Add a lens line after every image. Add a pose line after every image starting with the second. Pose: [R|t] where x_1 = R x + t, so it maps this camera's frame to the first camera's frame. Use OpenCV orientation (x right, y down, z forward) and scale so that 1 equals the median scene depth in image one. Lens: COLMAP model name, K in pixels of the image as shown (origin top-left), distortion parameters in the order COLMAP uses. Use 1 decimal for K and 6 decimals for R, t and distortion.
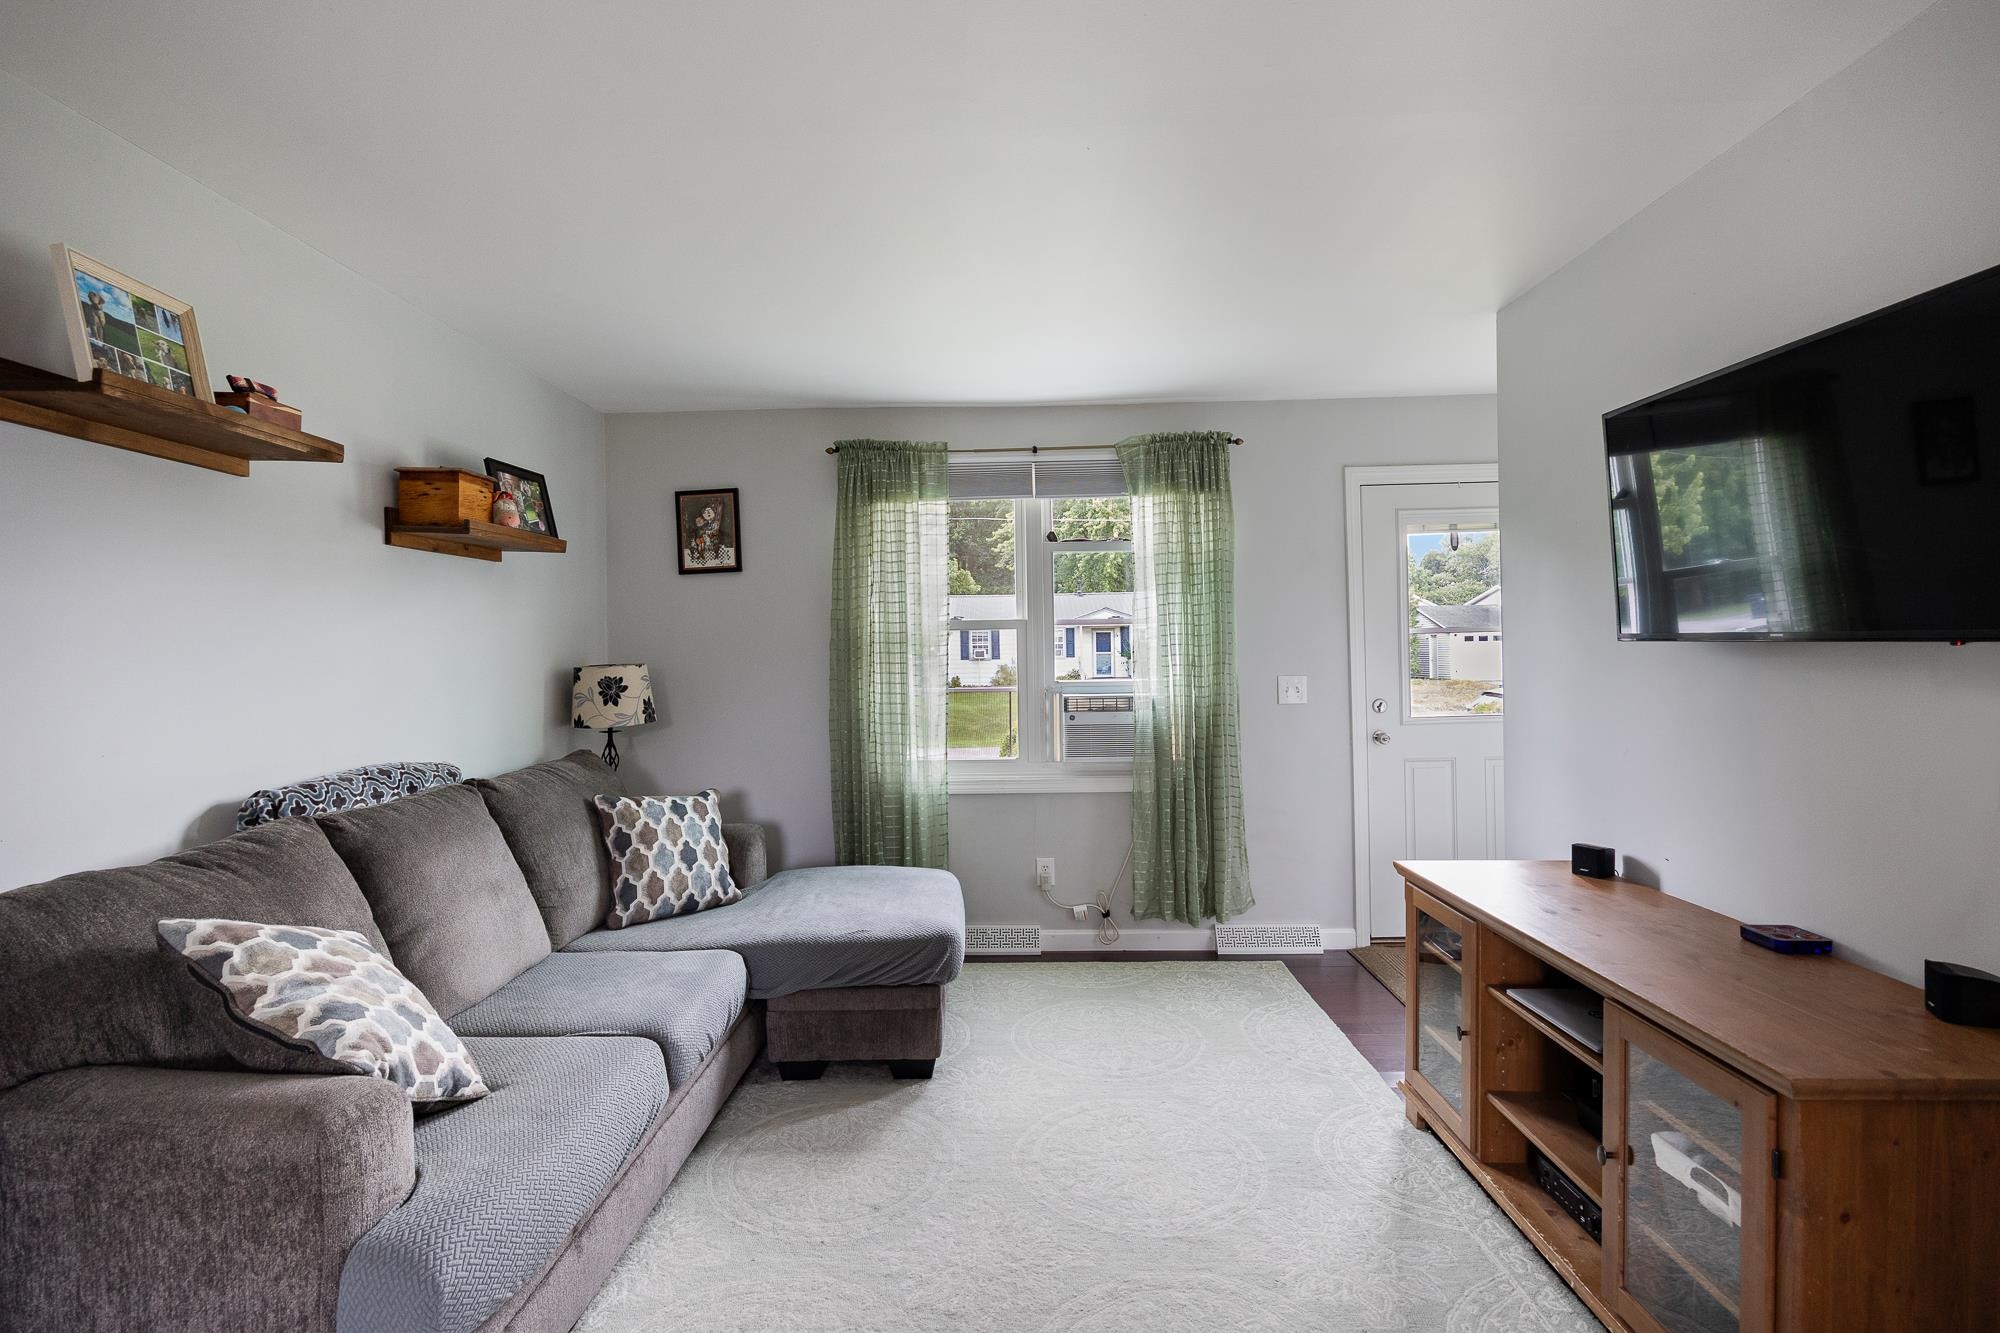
lens RADIAL K [[934.6, 0, 997.6], [0, 934.6, 648.2], [0, 0, 1]] dist [-0.017156, 0.000496]
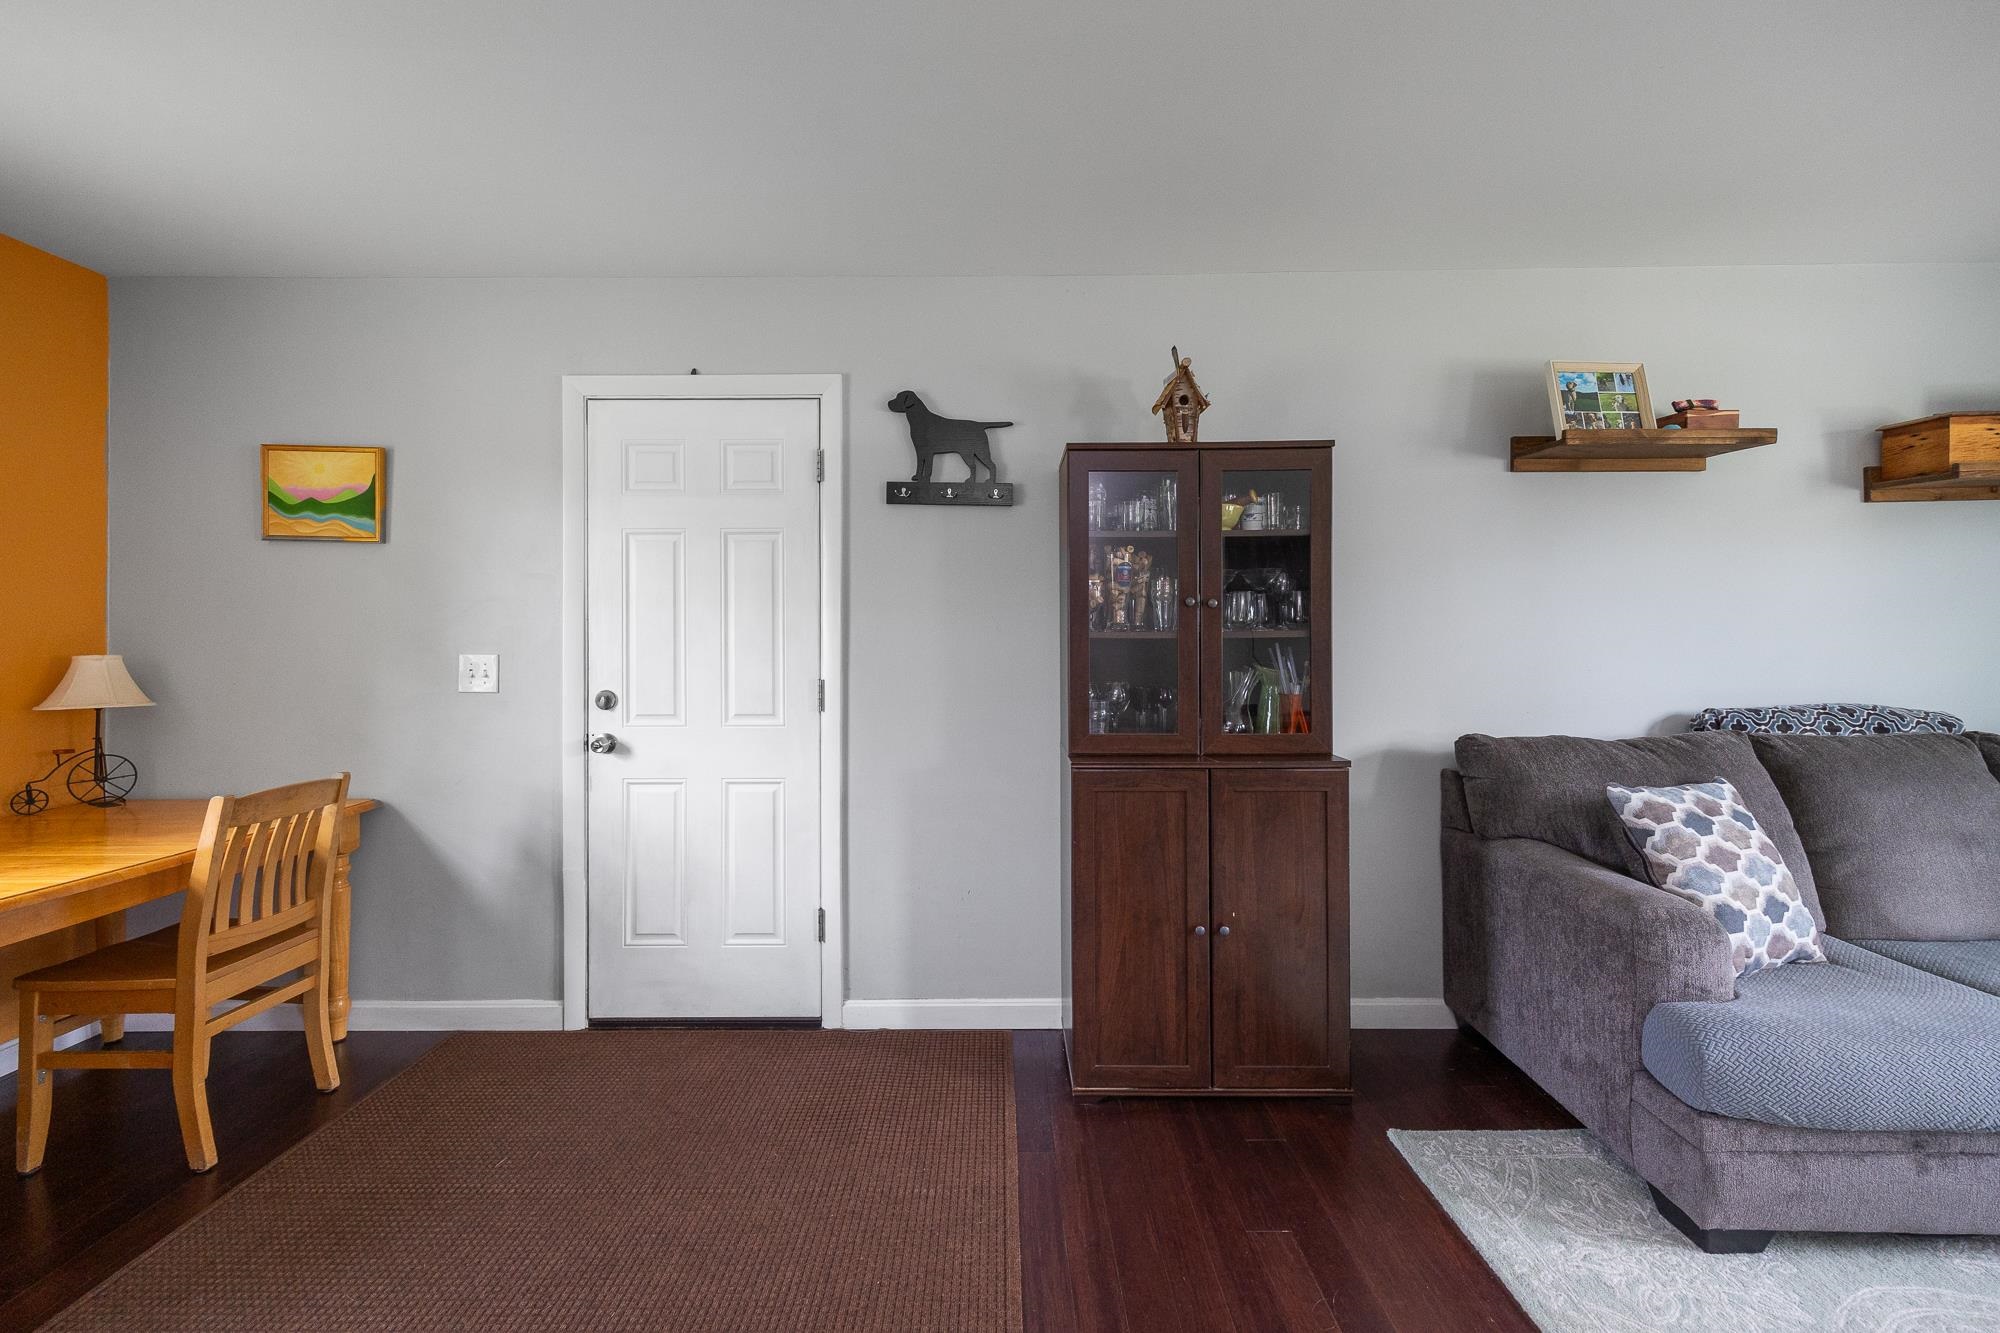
lens RADIAL K [[804.4, 0, 988.9], [0, 804.4, 649.2], [0, 0, 1]] dist [0.002585, -0.000713]
pose [[0.009642, 0.024165, -0.999661, 0.356976], [0.012902, 0.999622, 0.024289, 0.030248], [0.999870, -0.013132, 0.009327, -0.038983]]
